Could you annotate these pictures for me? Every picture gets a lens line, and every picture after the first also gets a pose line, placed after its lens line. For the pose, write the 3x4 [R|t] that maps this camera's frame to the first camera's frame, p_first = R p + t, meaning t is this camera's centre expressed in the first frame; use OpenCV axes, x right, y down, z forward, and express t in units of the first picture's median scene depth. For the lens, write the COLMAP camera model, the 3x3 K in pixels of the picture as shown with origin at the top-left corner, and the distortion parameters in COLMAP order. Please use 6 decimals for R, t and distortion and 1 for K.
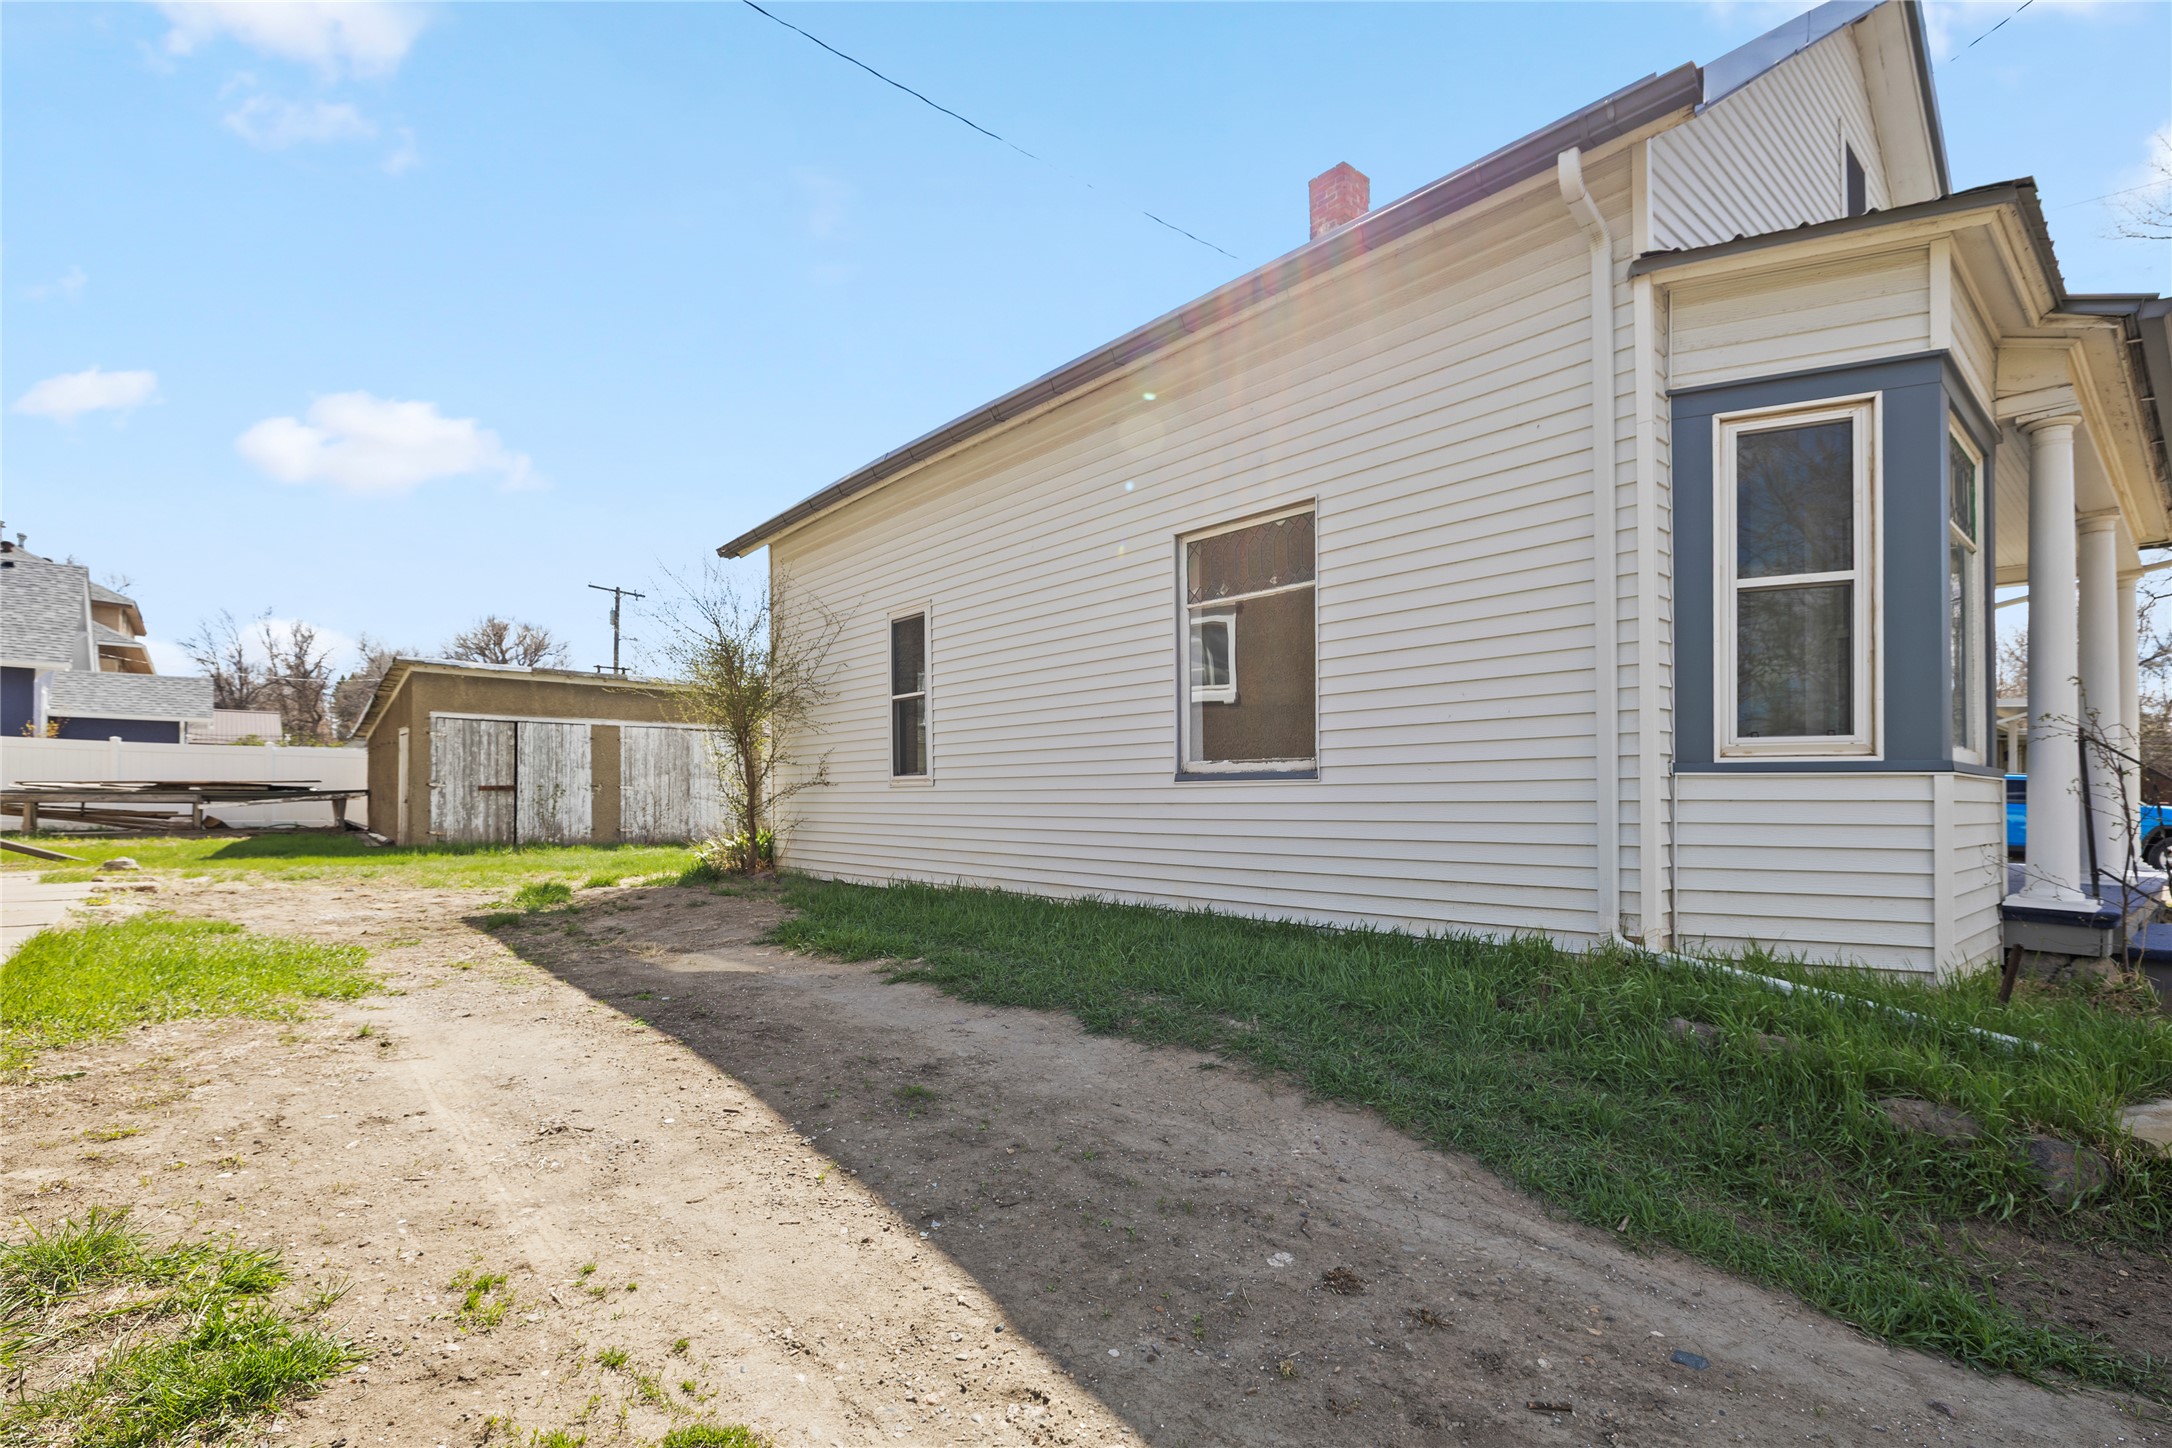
lens RADIAL K [[1010.4, 0, 1091.1], [0, 1010.4, 799.8], [0, 0, 1]] dist [0.001147, 0.000313]
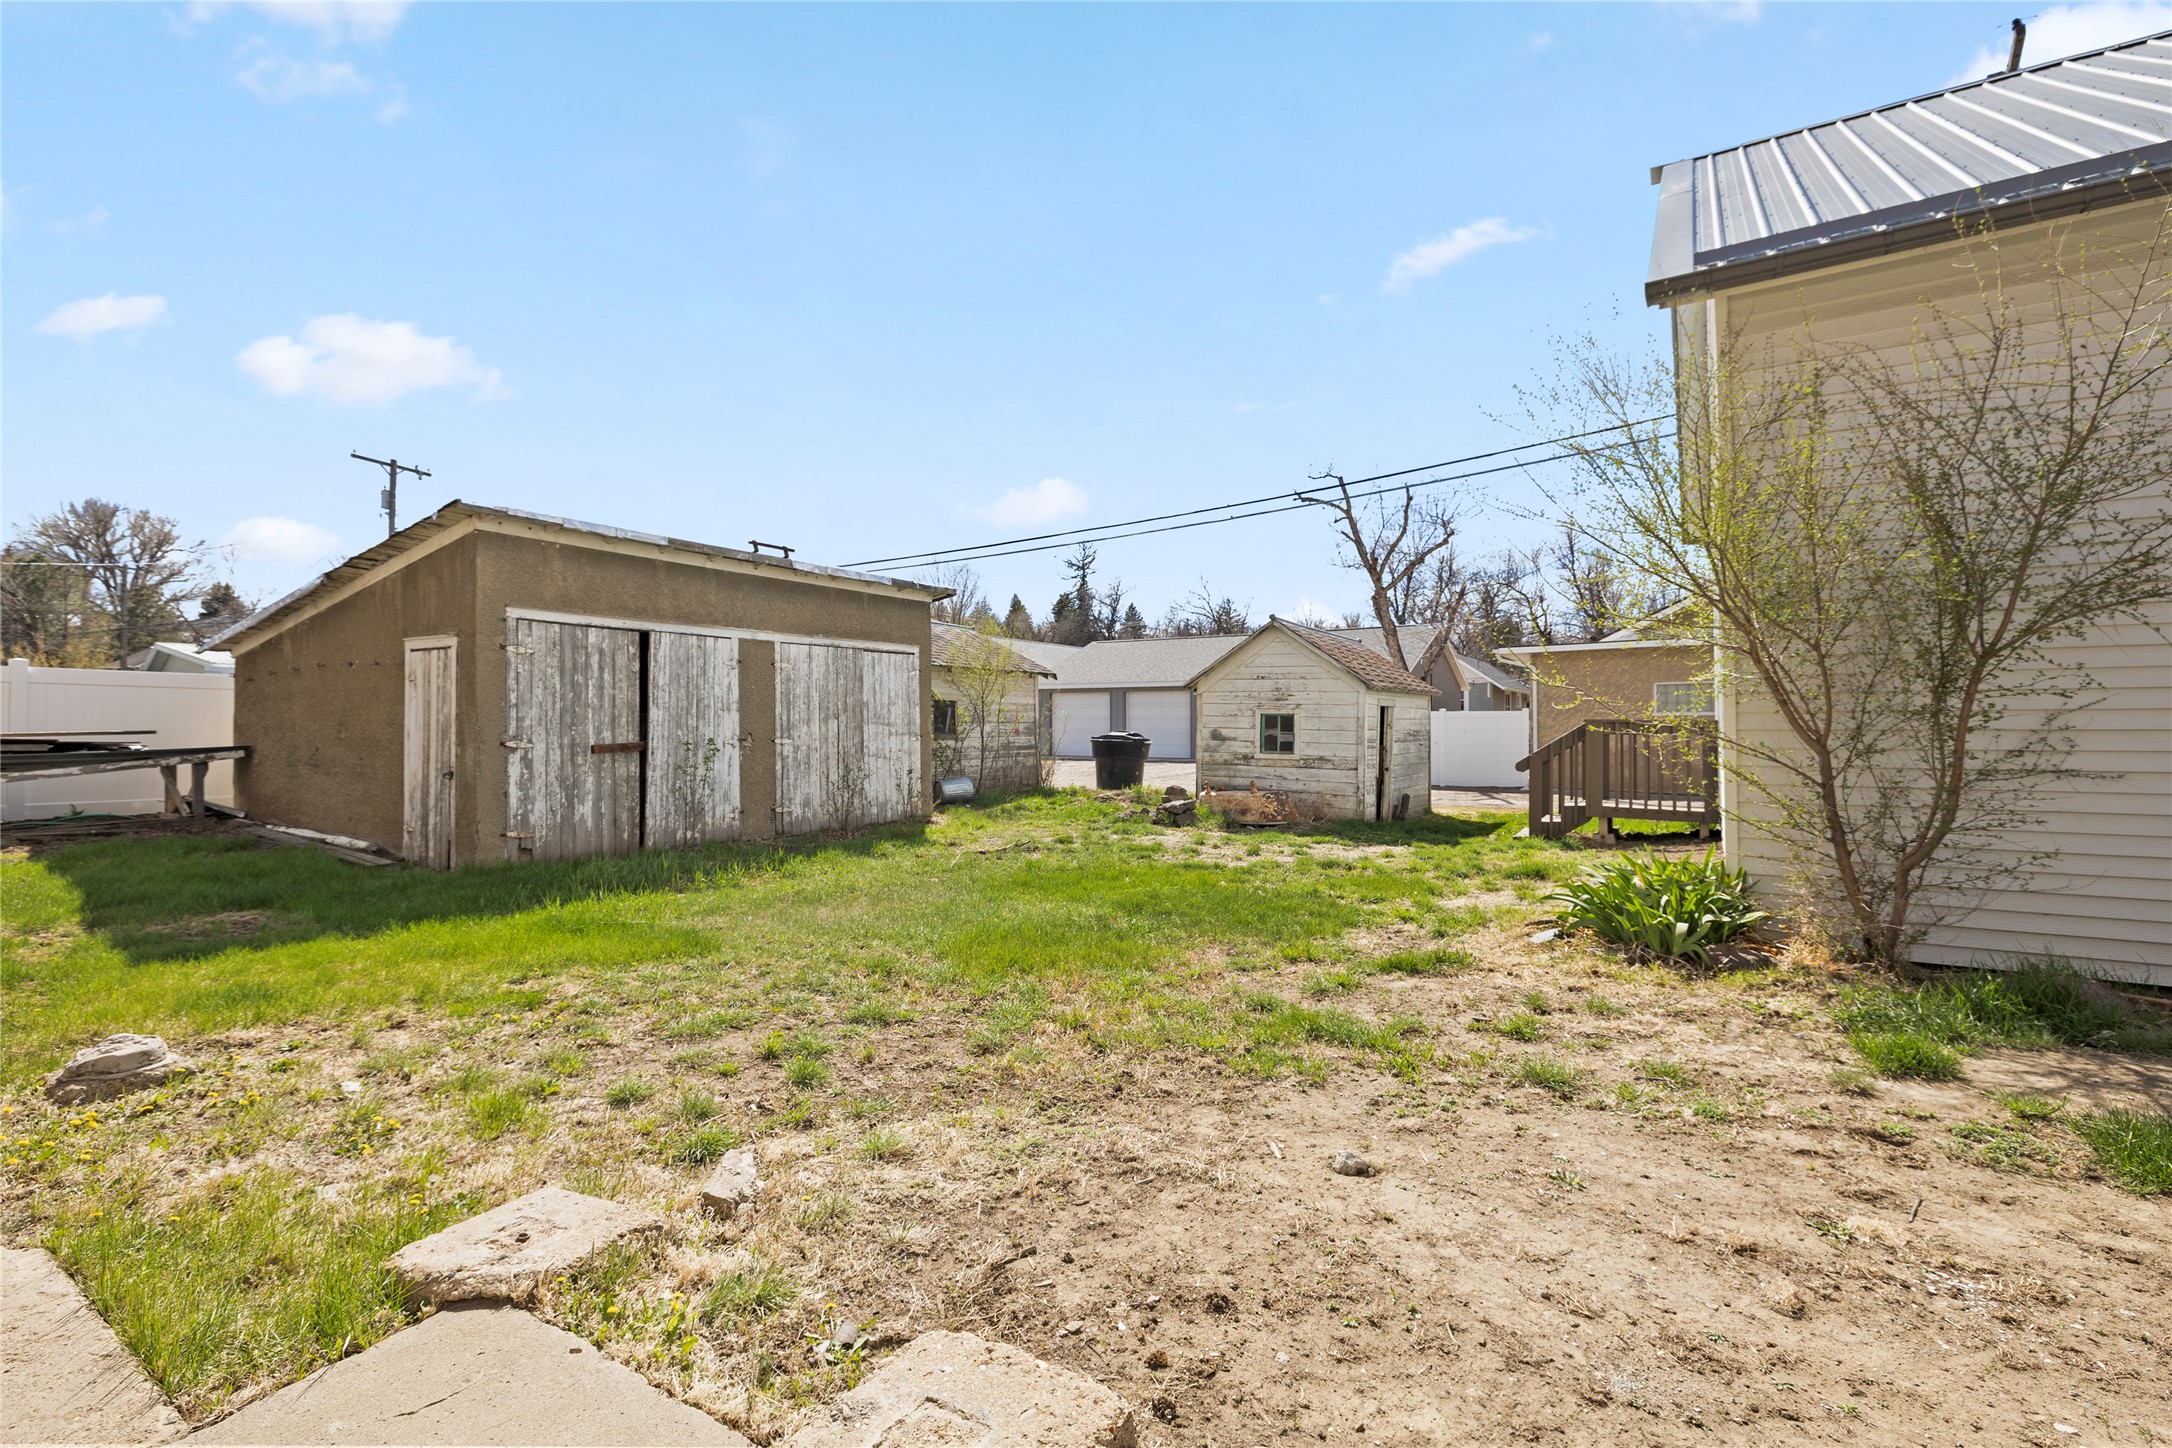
lens RADIAL K [[969.6, 0, 1094.2], [0, 969.6, 714.0], [0, 0, 1]] dist [-0.004186, 0.000427]
pose [[0.958178, 0.000822, 0.286171, -0.482329], [0.001877, 0.999956, -0.009157, -0.024751], [-0.286166, 0.009311, 0.958135, 0.405248]]
